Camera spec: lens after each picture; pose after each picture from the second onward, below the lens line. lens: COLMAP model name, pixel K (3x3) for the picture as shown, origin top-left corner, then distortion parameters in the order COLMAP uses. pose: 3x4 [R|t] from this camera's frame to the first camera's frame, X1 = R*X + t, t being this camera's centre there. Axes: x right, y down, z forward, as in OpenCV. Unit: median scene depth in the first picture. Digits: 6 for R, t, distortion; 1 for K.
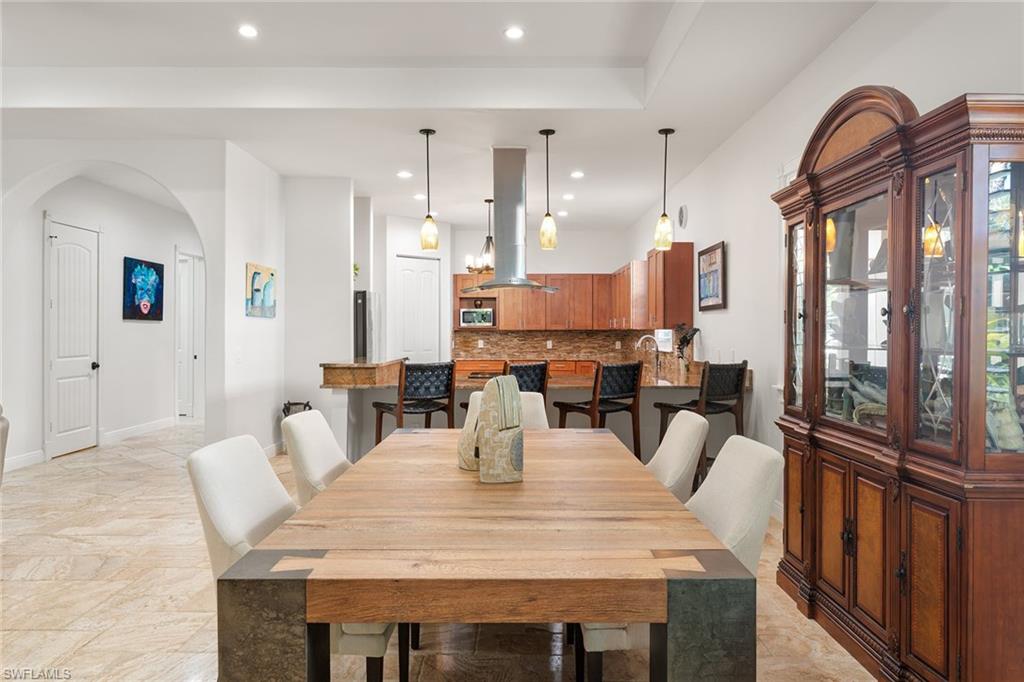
lens RADIAL K [[708.6, 0, 512.9], [0, 708.6, 336.1], [0, 0, 1]] dist [0.000639, 0.000079]
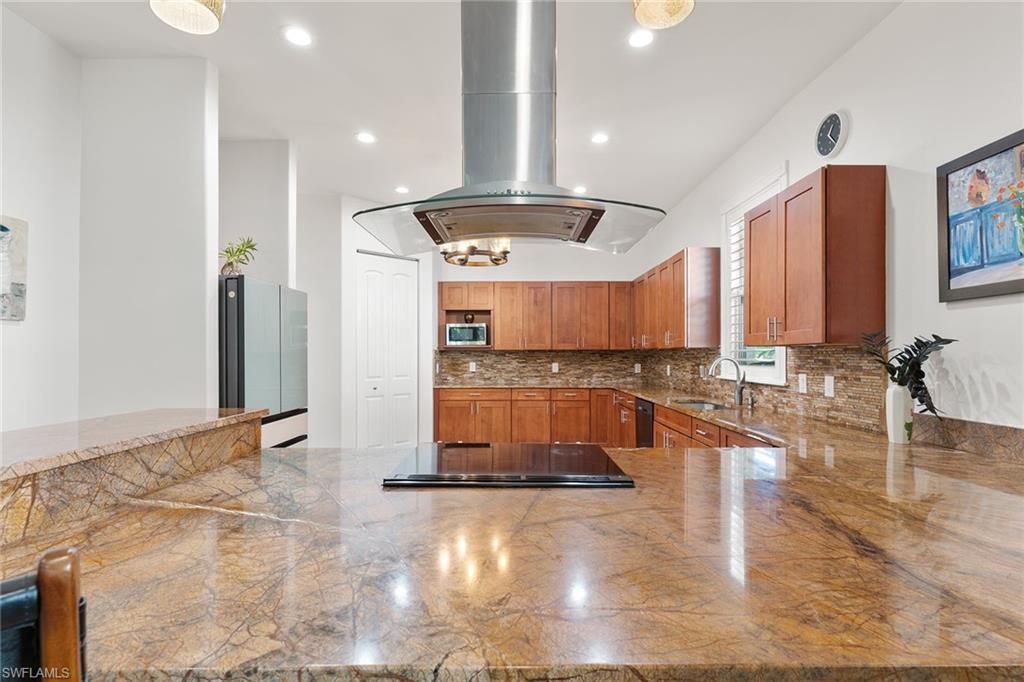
lens RADIAL K [[491.6, 0, 513.1], [0, 491.6, 347.9], [0, 0, 1]] dist [0.002339, -0.000244]
pose [[0.999985, 0.000616, 0.005396, -0.000987], [-0.000518, 0.999834, -0.018217, -0.000707], [-0.005406, 0.018214, 0.999819, 0.434117]]
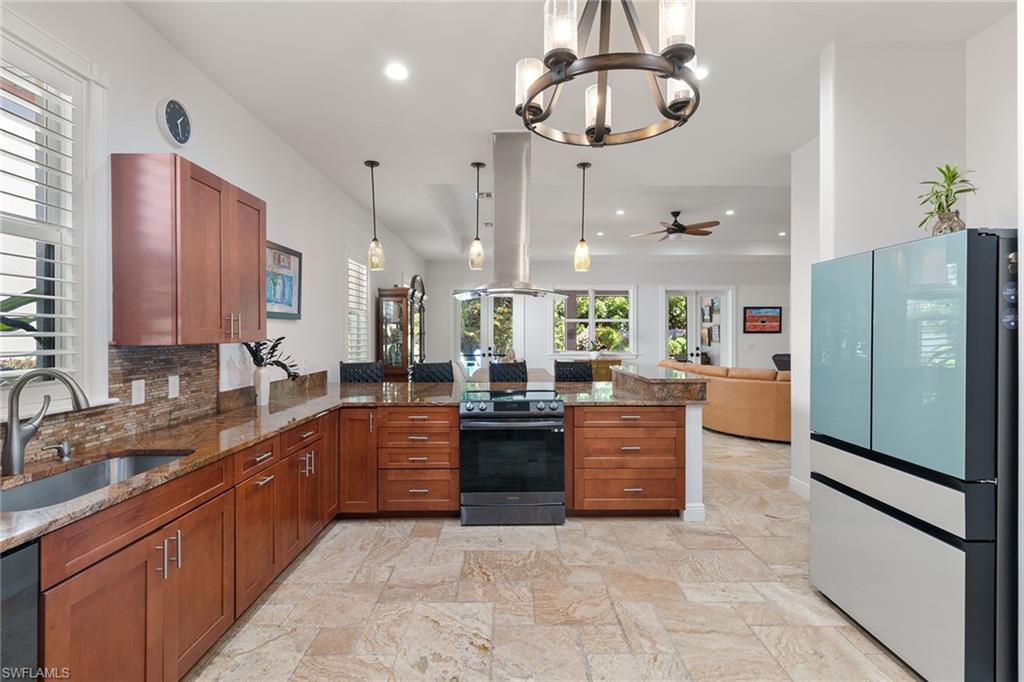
lens RADIAL K [[491.6, 0, 512.2], [0, 491.6, 337.8], [0, 0, 1]] dist [0.002339, -0.000244]
pose [[-0.999994, 0.001255, -0.003329, -0.000031], [0.001203, 0.999877, 0.015657, -0.011561], [0.003349, 0.015652, -0.999872, 0.872470]]
